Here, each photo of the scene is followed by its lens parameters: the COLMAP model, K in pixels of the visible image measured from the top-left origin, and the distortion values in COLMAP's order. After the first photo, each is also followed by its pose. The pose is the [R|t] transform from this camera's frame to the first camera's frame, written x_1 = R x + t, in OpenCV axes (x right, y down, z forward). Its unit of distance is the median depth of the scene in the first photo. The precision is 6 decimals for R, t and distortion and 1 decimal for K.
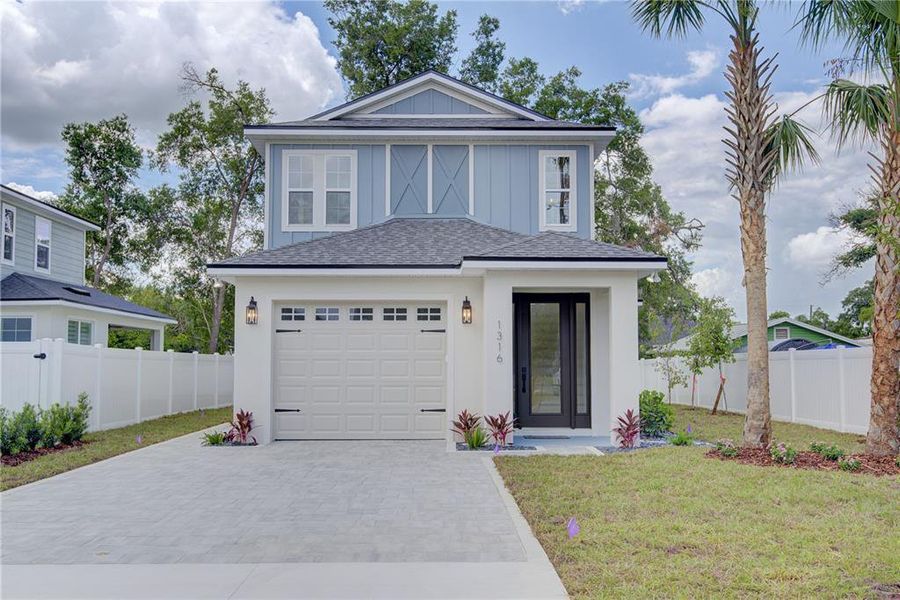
lens RADIAL K [[827.9, 0, 450.0], [0, 827.9, 300.0], [0, 0, 1]] dist [-0.006978, -0.005424]
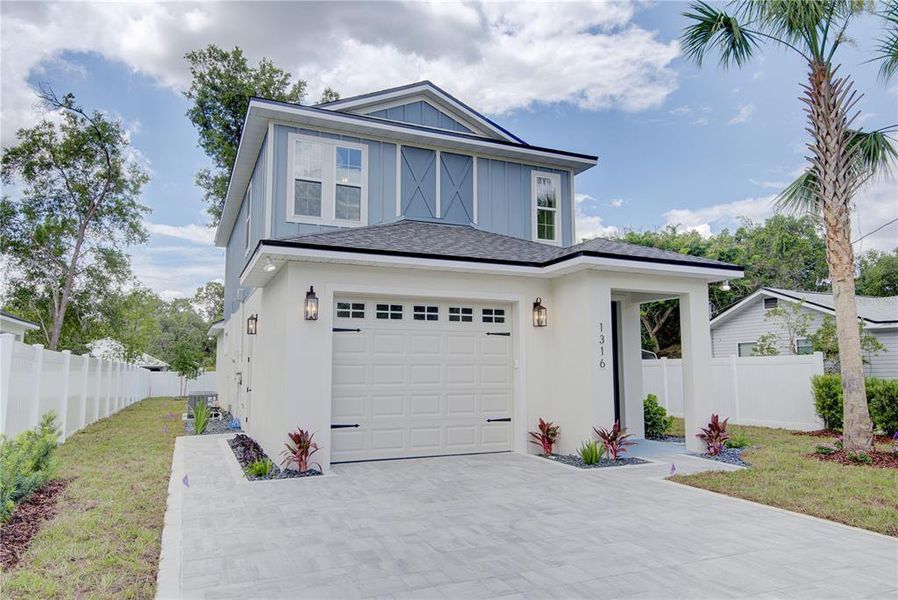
lens RADIAL K [[569.2, 0, 428.4], [0, 569.2, 303.4], [0, 0, 1]] dist [0.001858, -0.001125]
pose [[0.928846, 0.043304, 0.367927, -0.120401], [-0.028568, 0.998560, -0.045407, 0.012533], [-0.369364, 0.031665, 0.928745, 0.158304]]
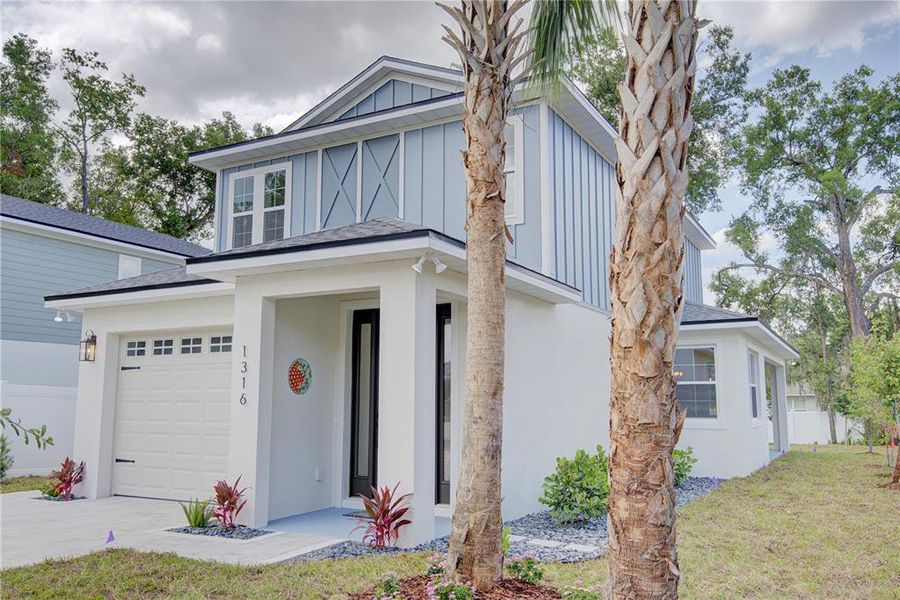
lens RADIAL K [[723.3, 0, 475.6], [0, 723.3, 295.3], [0, 0, 1]] dist [0.010813, 0.001376]
pose [[0.877037, -0.067863, -0.475605, 0.178298], [0.032662, 0.996105, -0.081903, 0.012957], [0.479311, 0.056298, 0.875838, 0.182899]]
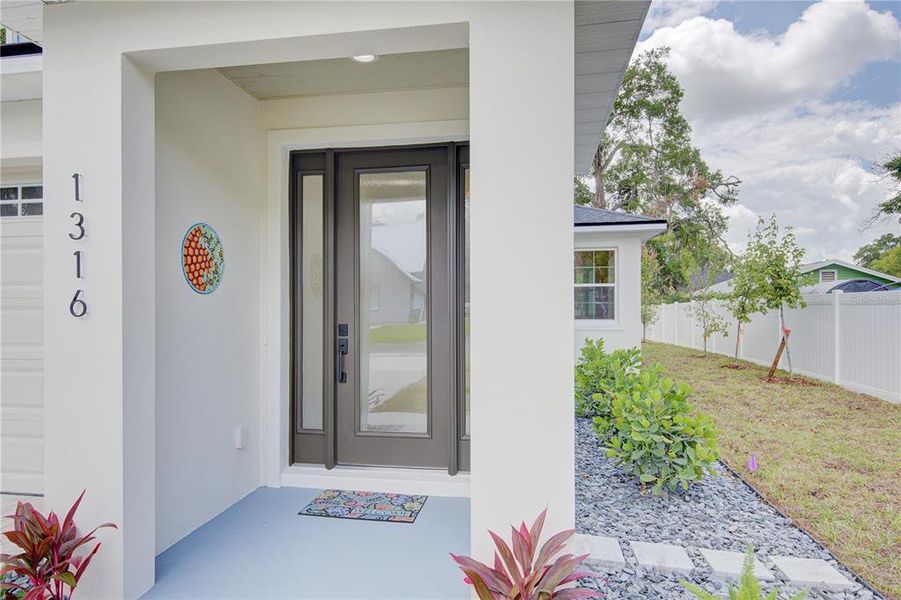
lens RADIAL K [[535.8, 0, 450.5], [0, 535.8, 300.0], [0, 0, 1]] dist [-0.000379, -0.001899]
pose [[0.982845, -0.002437, -0.184416, 0.074261], [0.014833, 0.997718, 0.065868, 0.019427], [0.183834, -0.067474, 0.980639, 0.280291]]
